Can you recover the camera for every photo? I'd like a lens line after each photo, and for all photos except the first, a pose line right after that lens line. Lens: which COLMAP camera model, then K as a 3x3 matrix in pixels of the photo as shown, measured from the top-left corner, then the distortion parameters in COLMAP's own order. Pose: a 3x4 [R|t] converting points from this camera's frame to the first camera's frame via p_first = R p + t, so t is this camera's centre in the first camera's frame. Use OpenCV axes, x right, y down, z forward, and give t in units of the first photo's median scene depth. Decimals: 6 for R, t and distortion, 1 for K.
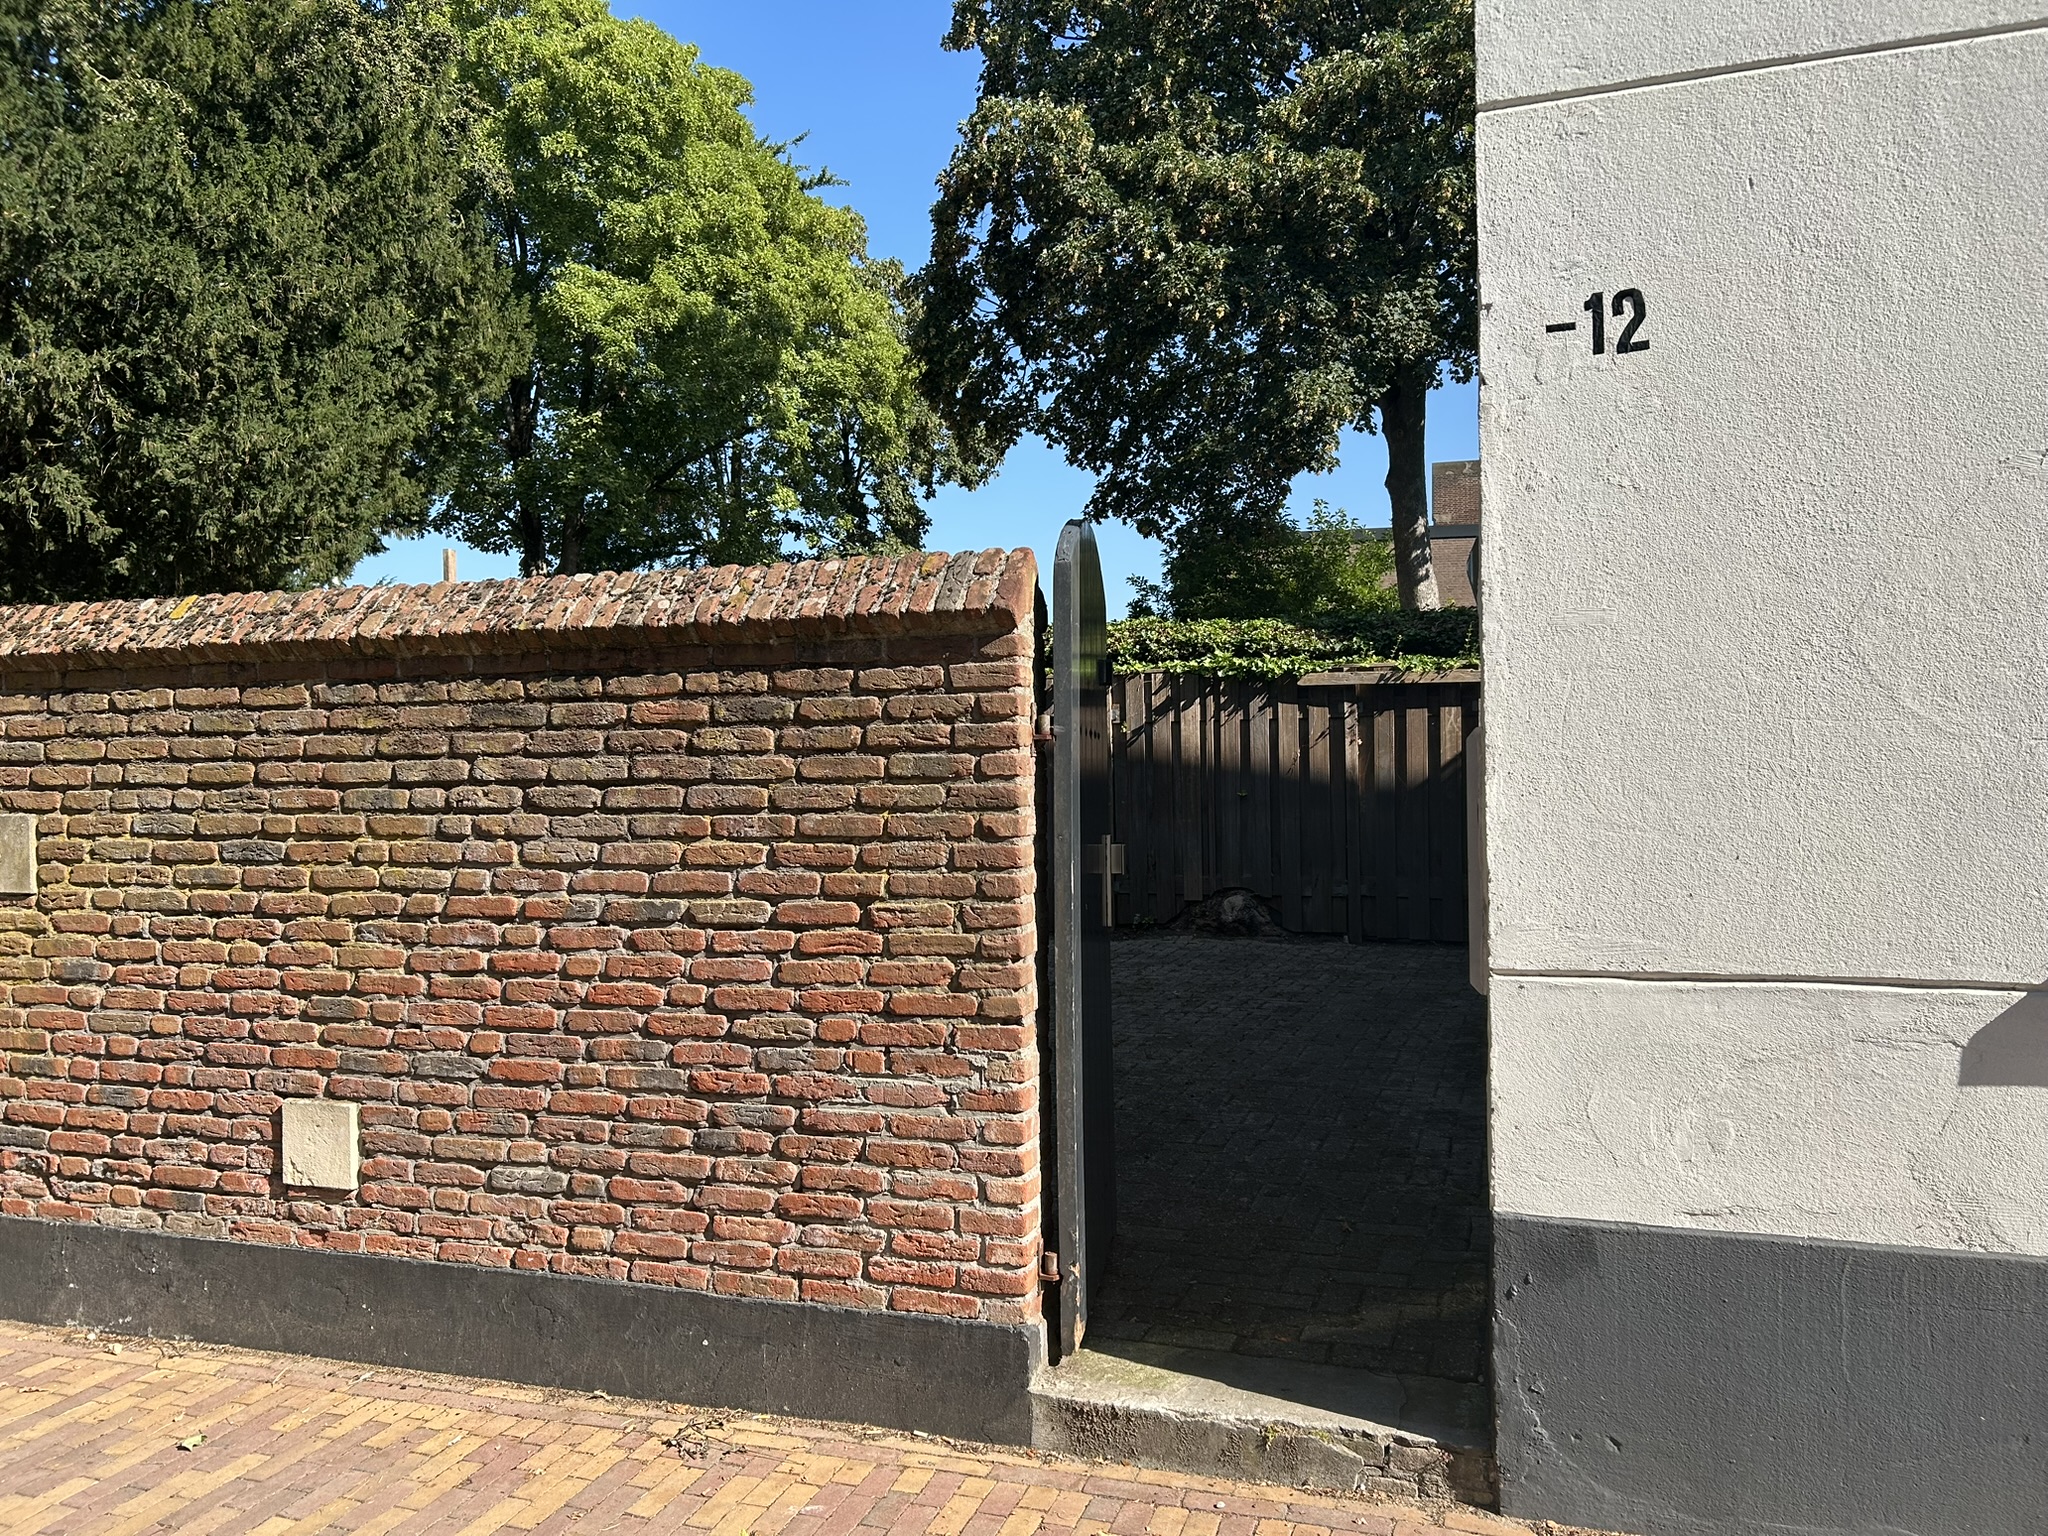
lens RADIAL K [[1539.9, 0, 1028.9], [0, 1539.9, 781.4], [0, 0, 1]] dist [0.084239, -0.109587]
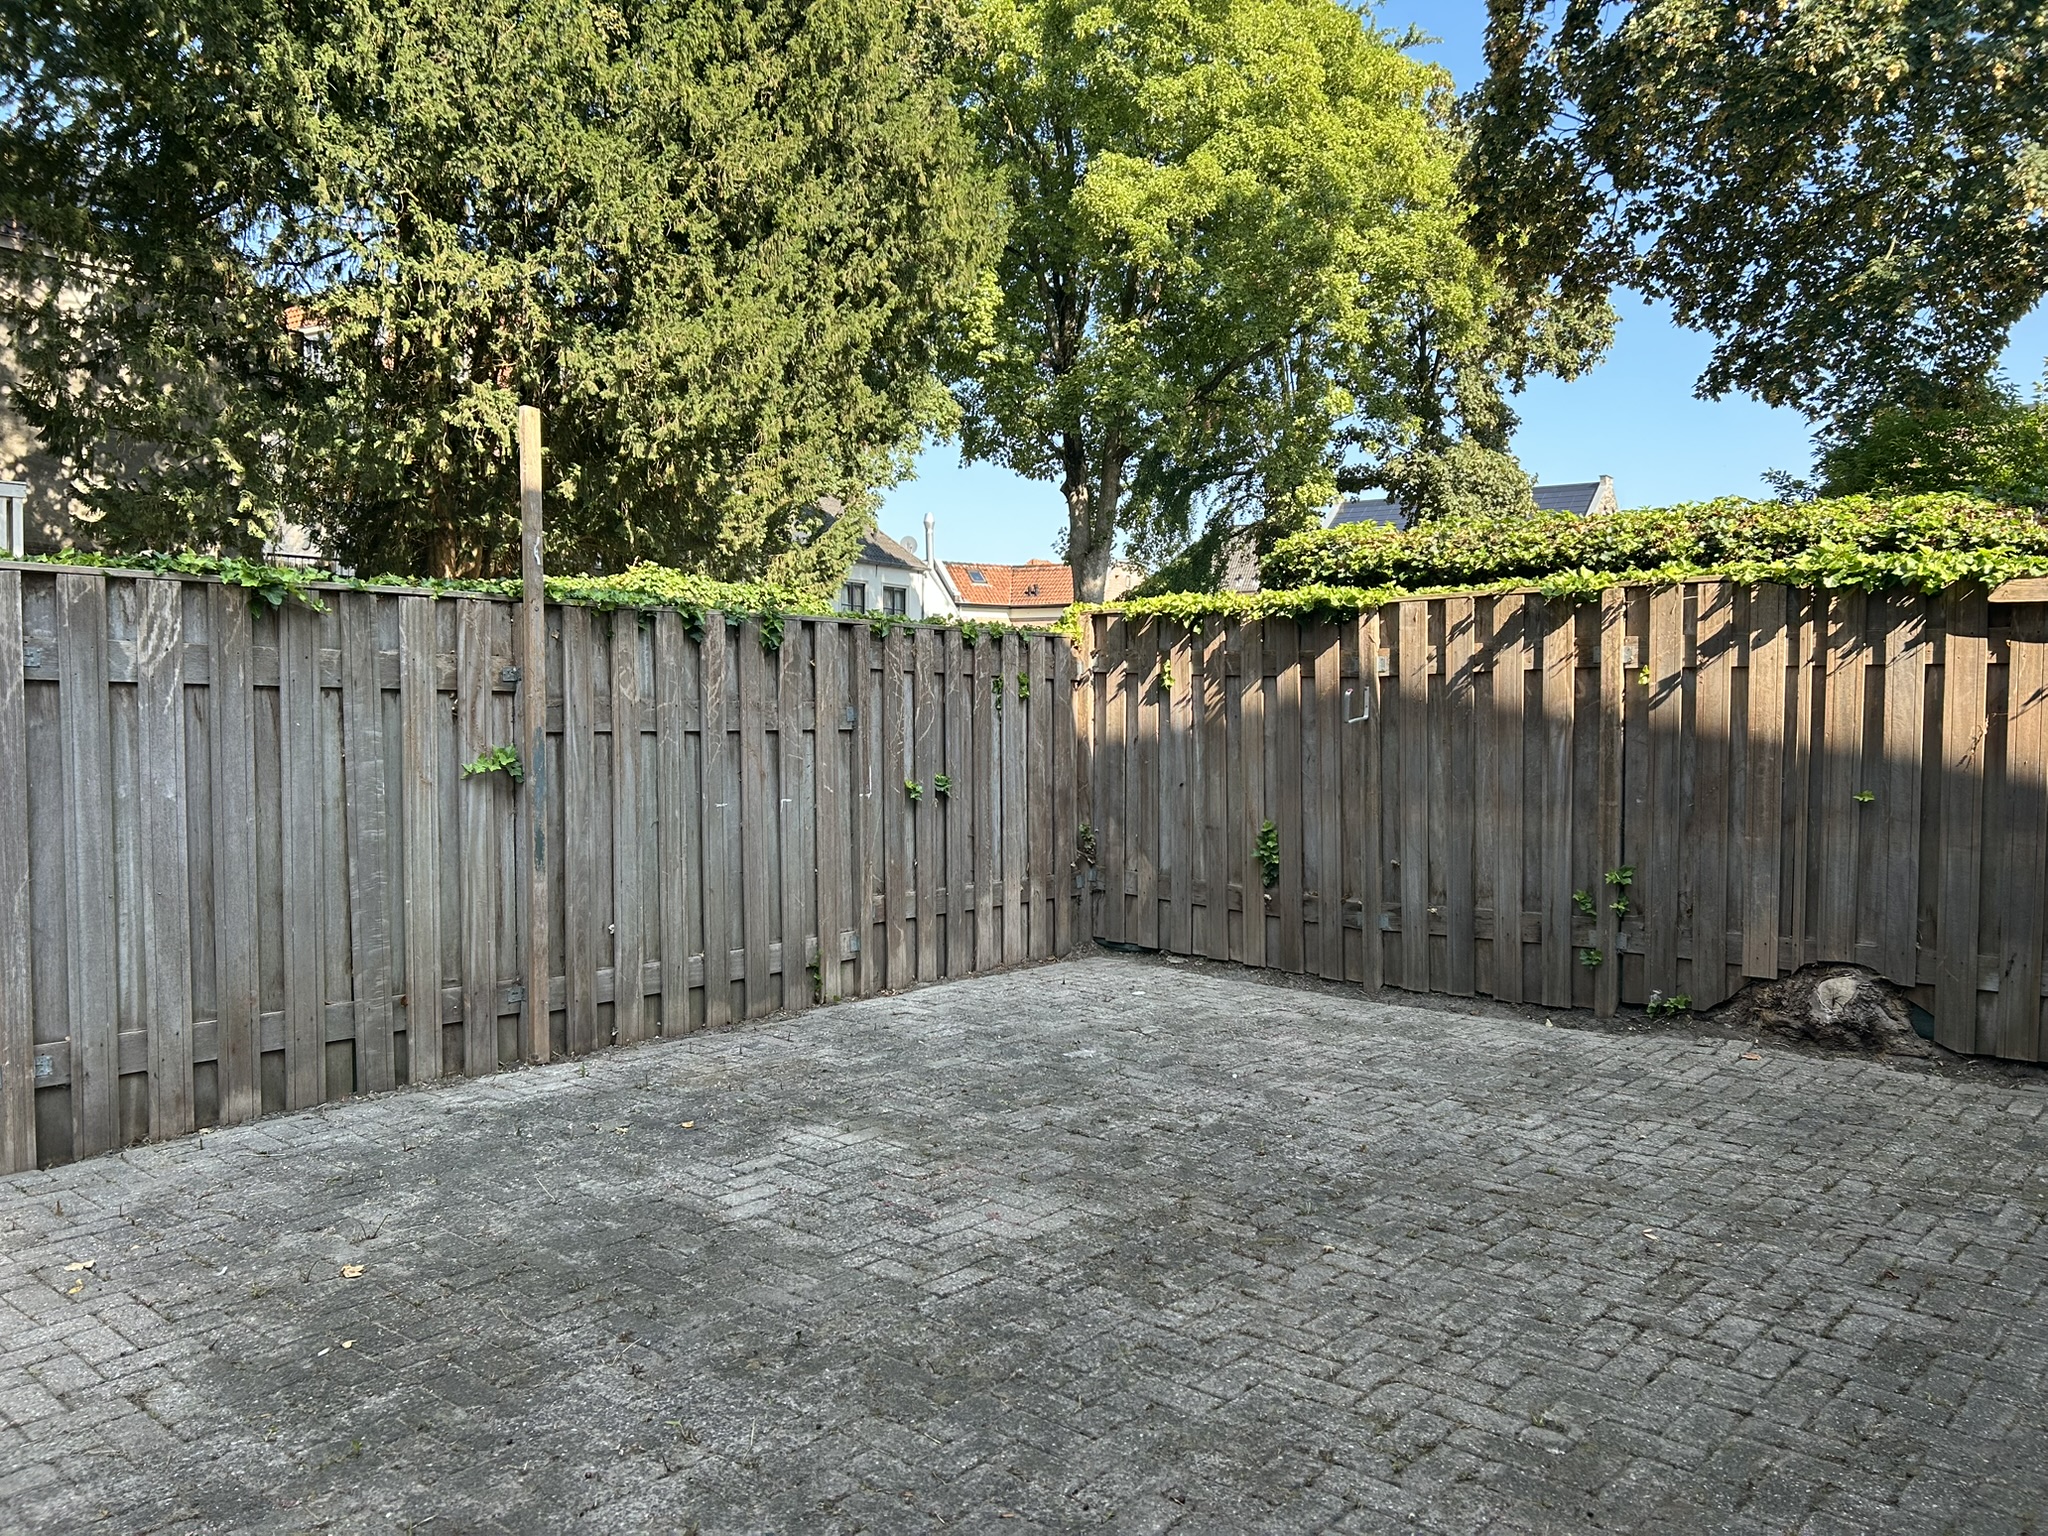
lens RADIAL K [[1555.1, 0, 1020.0], [0, 1555.1, 781.8], [0, 0, 1]] dist [0.050489, -0.045920]
pose [[0.925820, 0.036121, -0.376235, 0.043167], [-0.019096, 0.998622, 0.048883, -0.012215], [0.377482, -0.038072, 0.925234, 0.222272]]
